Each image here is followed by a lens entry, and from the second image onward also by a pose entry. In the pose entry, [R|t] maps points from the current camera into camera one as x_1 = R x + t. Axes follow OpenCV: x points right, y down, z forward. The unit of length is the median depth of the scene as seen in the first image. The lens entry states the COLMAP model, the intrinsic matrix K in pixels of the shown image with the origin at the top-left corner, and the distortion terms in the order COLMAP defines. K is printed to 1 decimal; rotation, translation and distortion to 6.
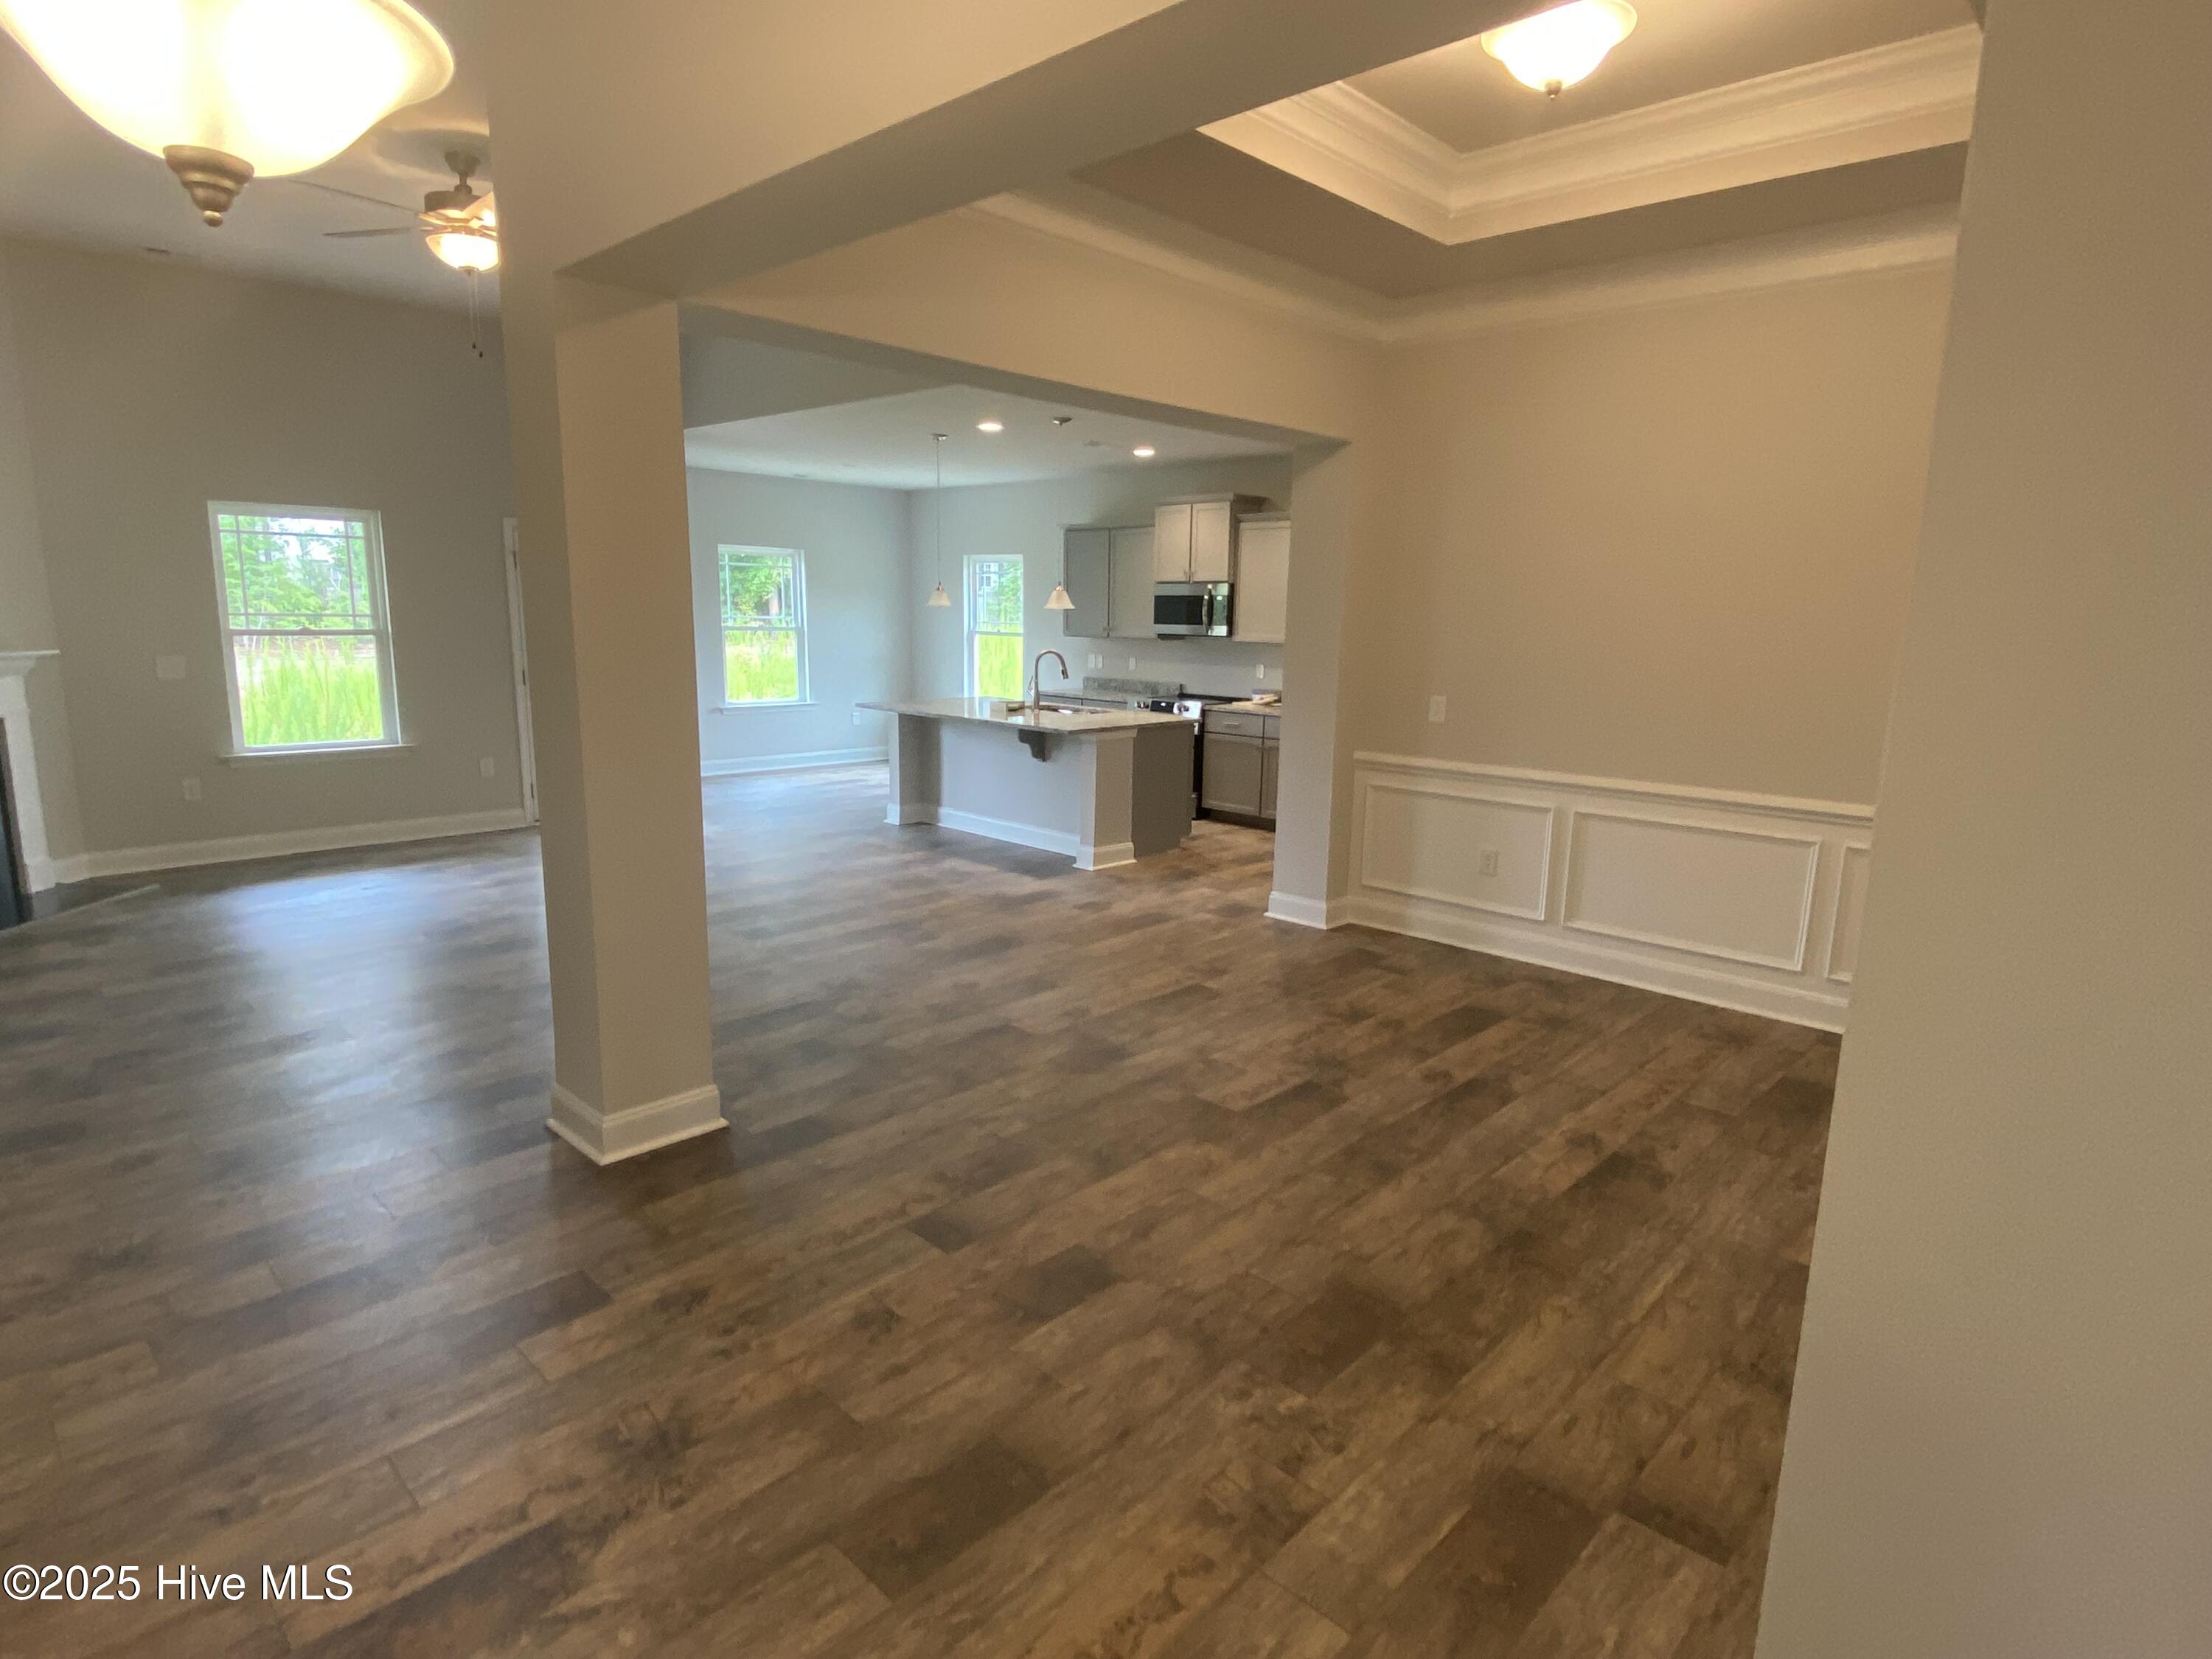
lens RADIAL K [[1162.5, 0, 1094.6], [0, 1162.5, 797.7], [0, 0, 1]] dist [0.070108, -0.065547]
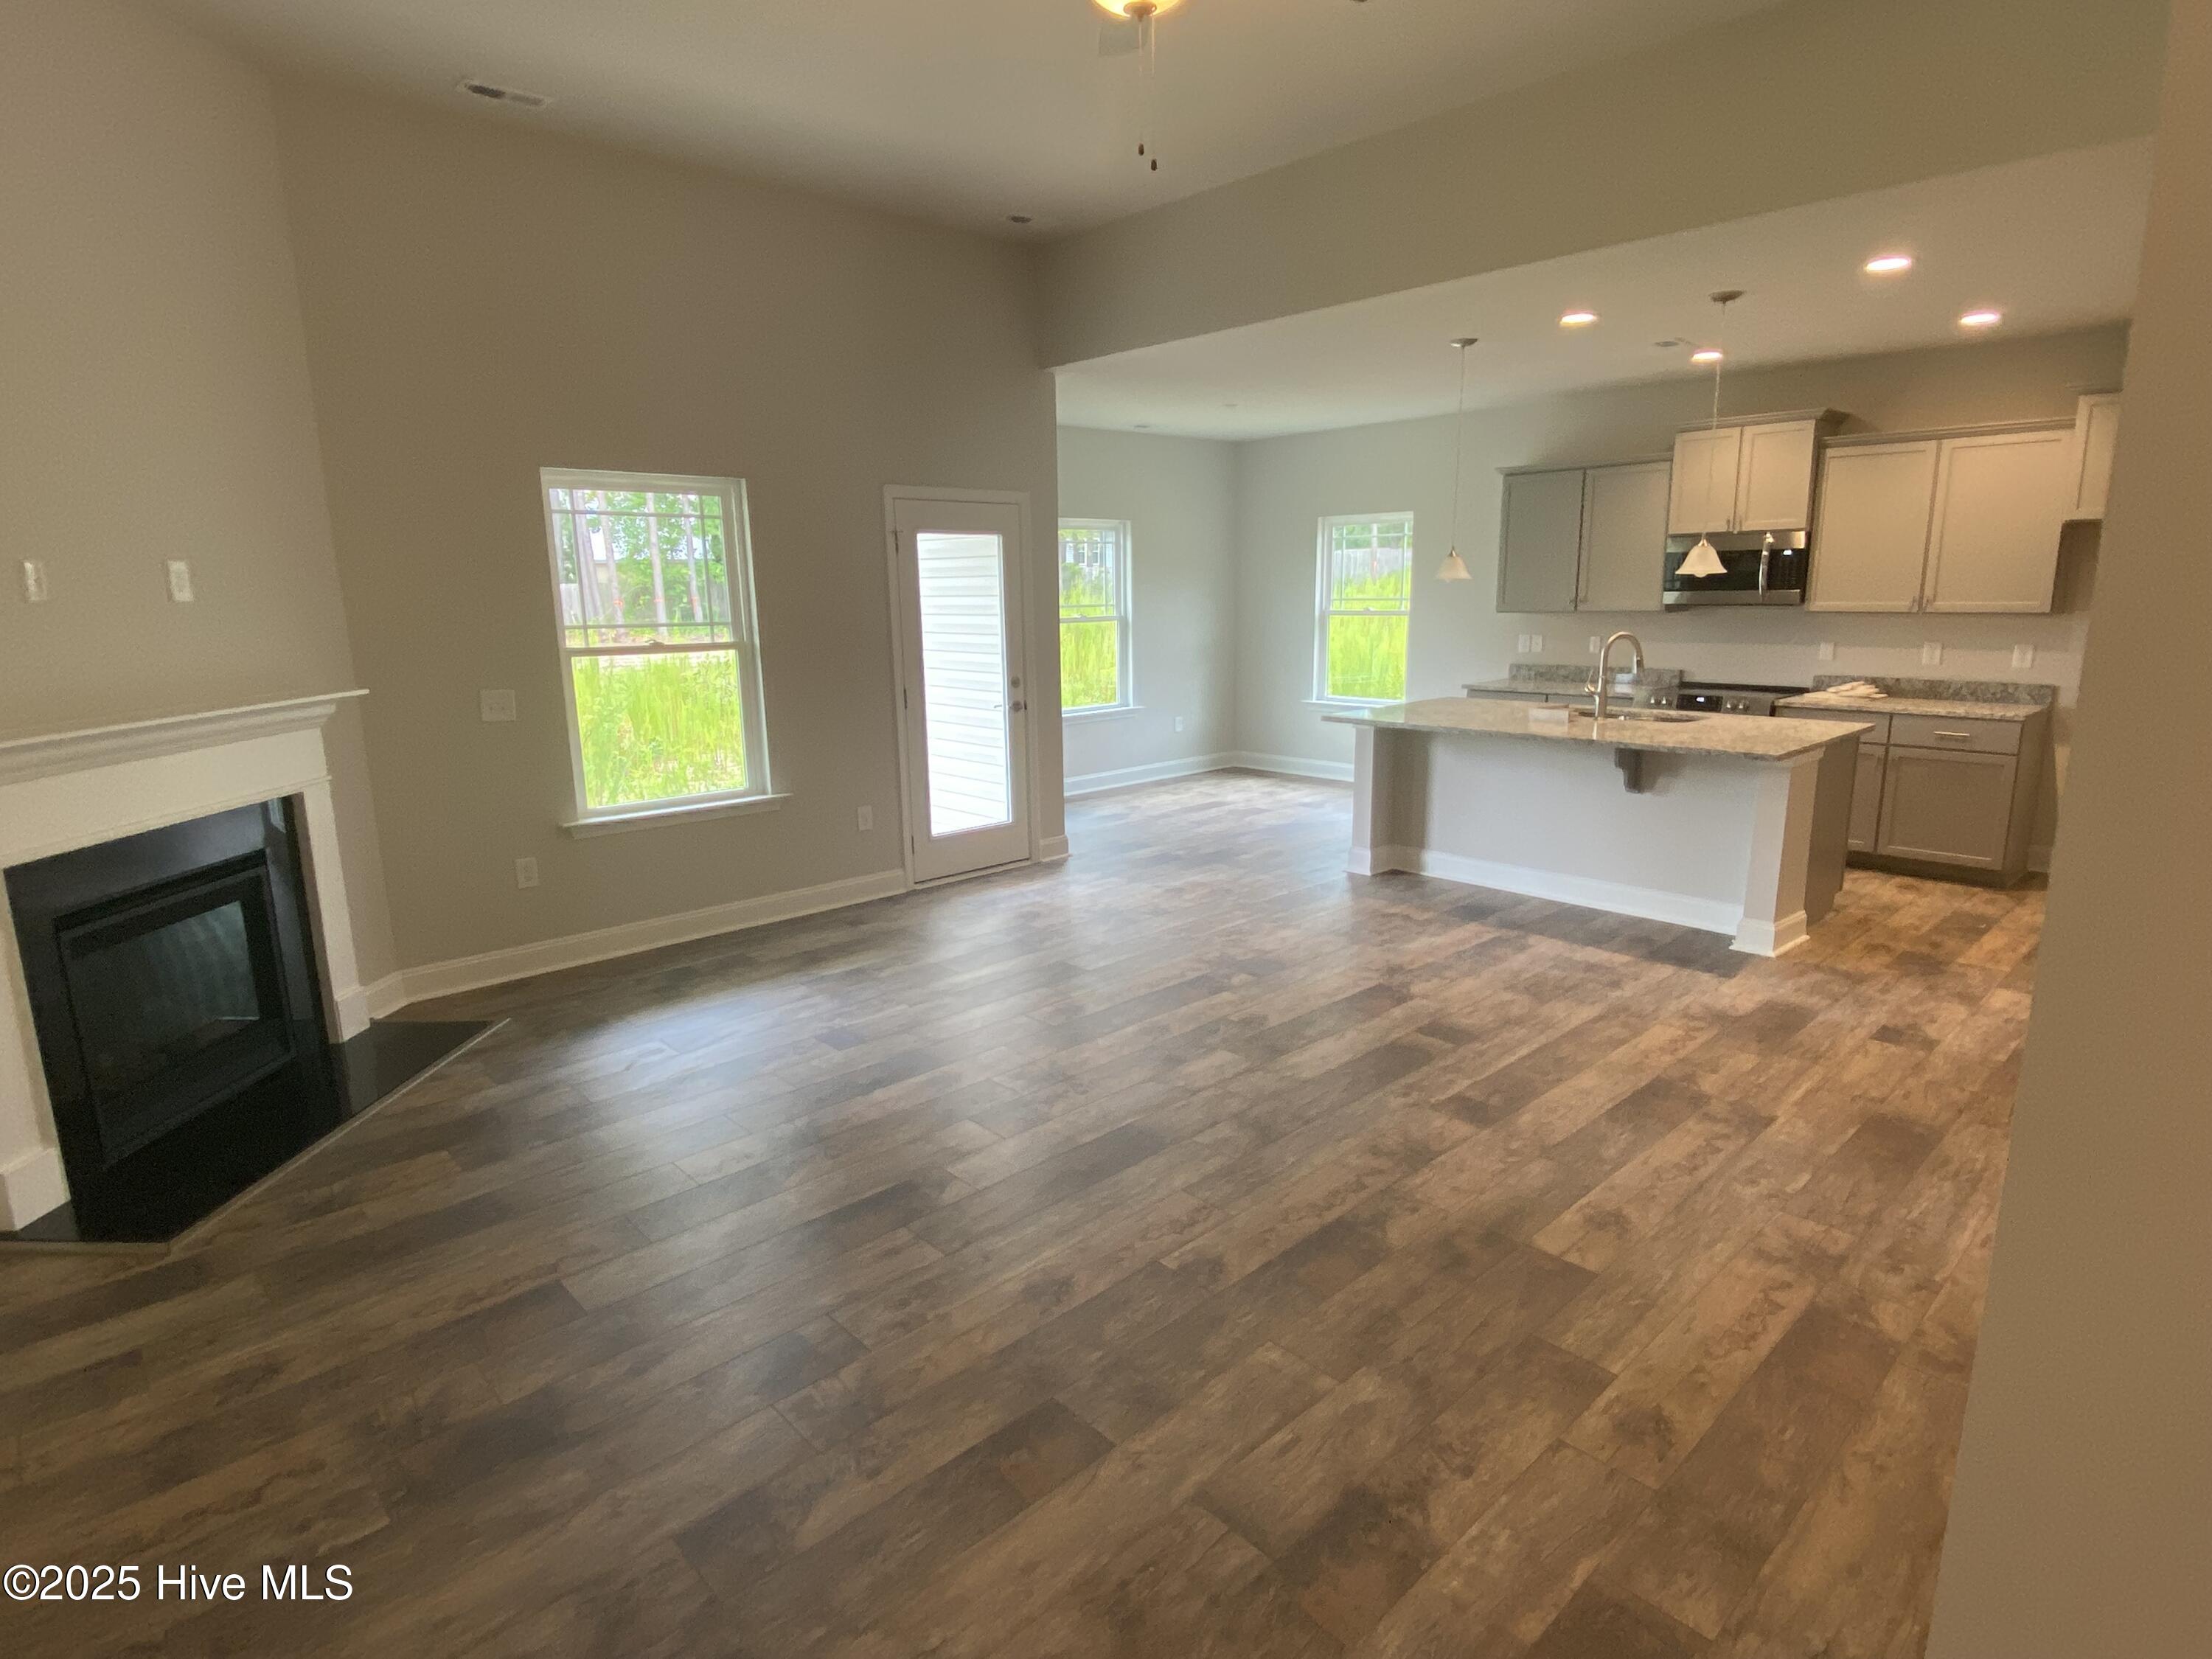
lens RADIAL K [[1118.5, 0, 1106.0], [0, 1118.5, 829.5], [0, 0, 1]] dist [0.041530, -0.056352]
pose [[0.997351, -0.025527, -0.068111, -0.265797], [0.029141, 0.998191, 0.052593, -0.044880], [0.066645, -0.054439, 0.996291, 0.242502]]
